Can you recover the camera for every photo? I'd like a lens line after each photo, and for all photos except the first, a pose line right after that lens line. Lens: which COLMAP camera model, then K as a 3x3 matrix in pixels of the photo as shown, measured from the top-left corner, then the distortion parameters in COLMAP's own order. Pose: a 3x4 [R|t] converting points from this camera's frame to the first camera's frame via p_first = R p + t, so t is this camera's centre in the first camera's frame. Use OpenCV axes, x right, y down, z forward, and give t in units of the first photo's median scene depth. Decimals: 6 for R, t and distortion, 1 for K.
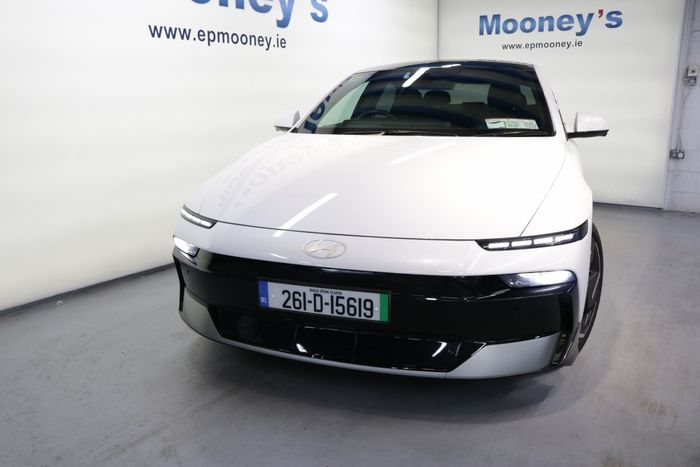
lens RADIAL K [[602.4, 0, 347.0], [0, 602.4, 234.7], [0, 0, 1]] dist [-0.159612, 0.118004]
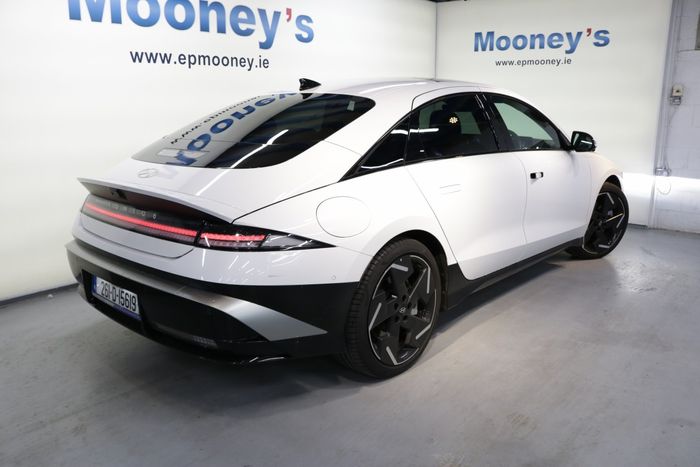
lens RADIAL K [[602.4, 0, 350.2], [0, 602.4, 236.5], [0, 0, 1]] dist [-0.159612, 0.118004]
pose [[0.996754, 0.029001, -0.075101, 0.139986], [-0.028986, 0.999579, 0.001298, -0.017442], [0.075107, 0.000883, 0.997175, -0.060909]]
